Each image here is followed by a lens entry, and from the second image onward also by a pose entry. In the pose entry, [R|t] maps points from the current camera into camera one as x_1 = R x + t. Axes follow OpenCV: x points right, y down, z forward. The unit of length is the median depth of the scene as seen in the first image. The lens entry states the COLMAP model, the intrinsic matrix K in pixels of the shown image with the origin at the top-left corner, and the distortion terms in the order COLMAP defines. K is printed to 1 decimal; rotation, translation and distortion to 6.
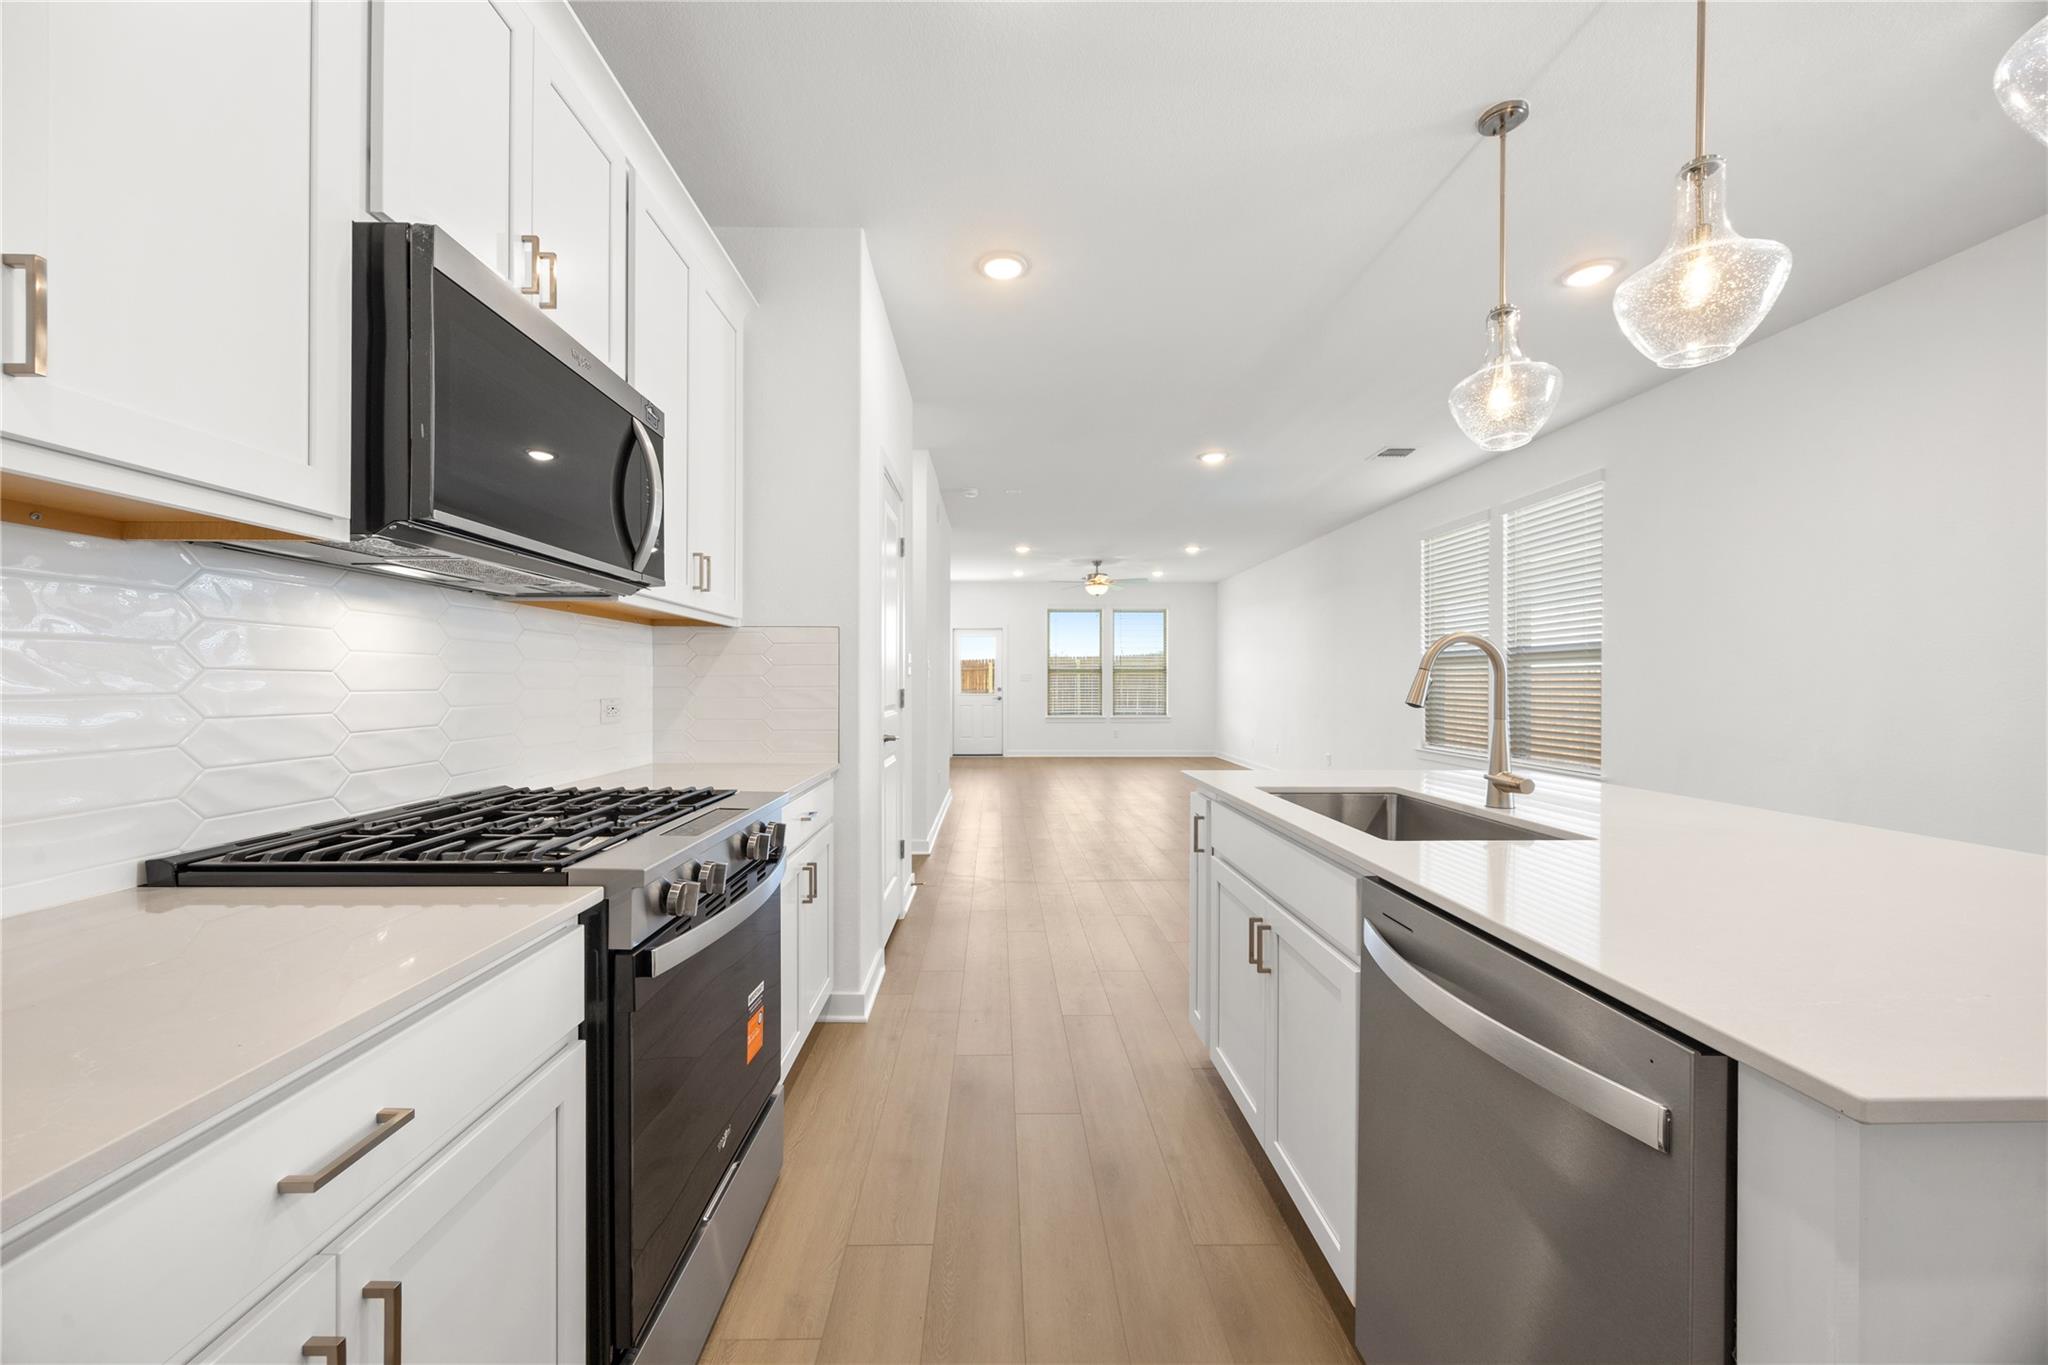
lens RADIAL K [[777.9, 0, 1017.3], [0, 777.9, 678.7], [0, 0, 1]] dist [-0.013105, -0.000082]
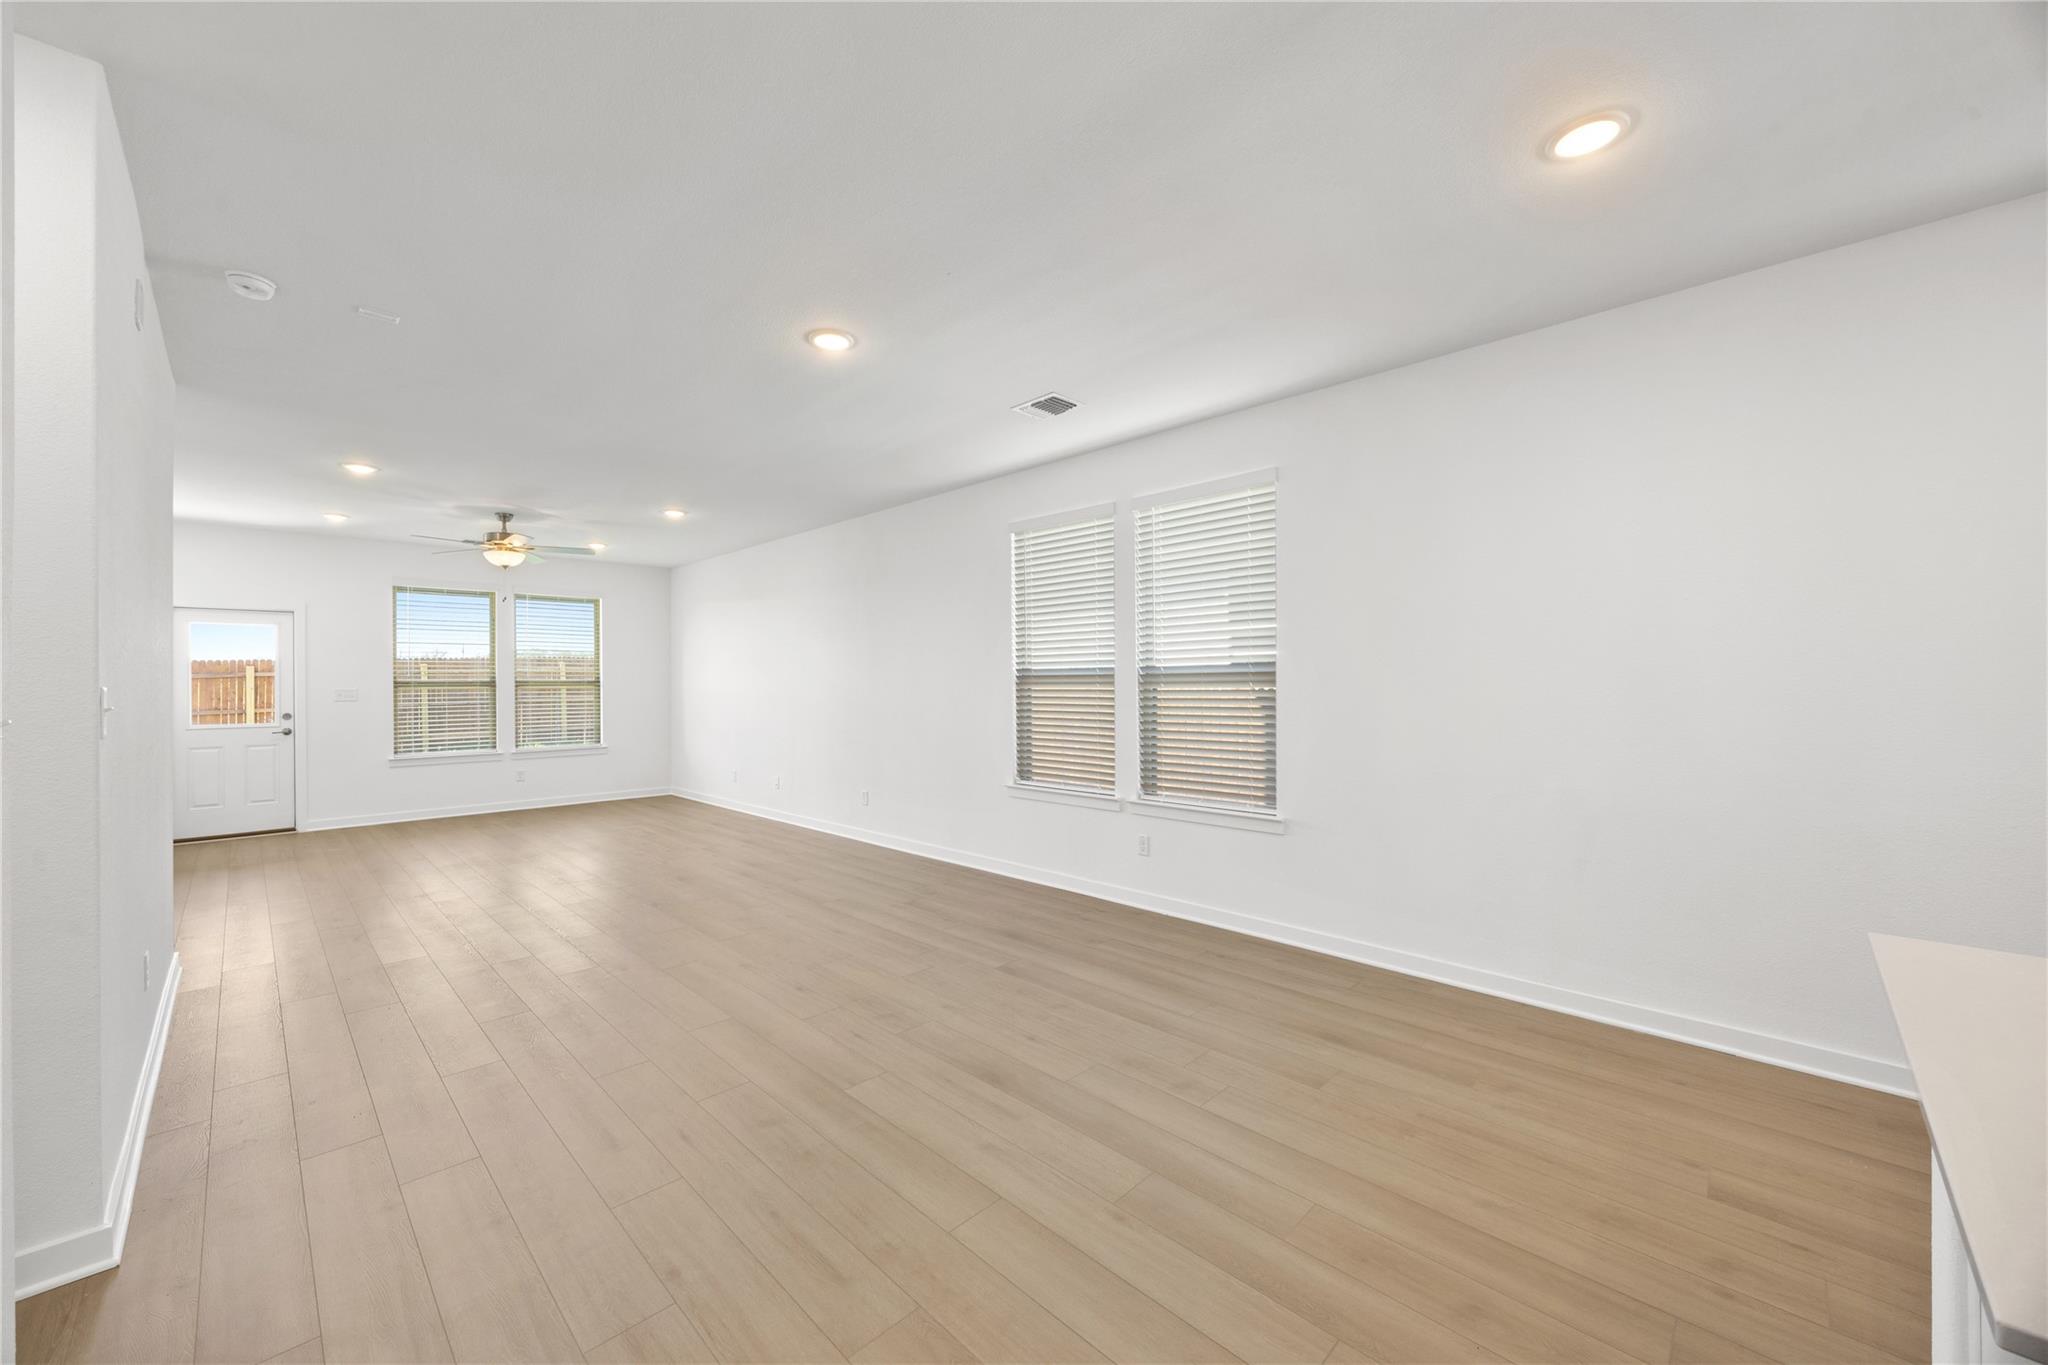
lens RADIAL K [[777.9, 0, 1017.3], [0, 777.9, 678.7], [0, 0, 1]] dist [-0.013105, -0.000082]
pose [[0.724156, -0.000334, 0.689636, -0.026458], [0.002496, 0.999995, -0.002137, -0.012518], [-0.689631, 0.003269, 0.724153, 0.228761]]
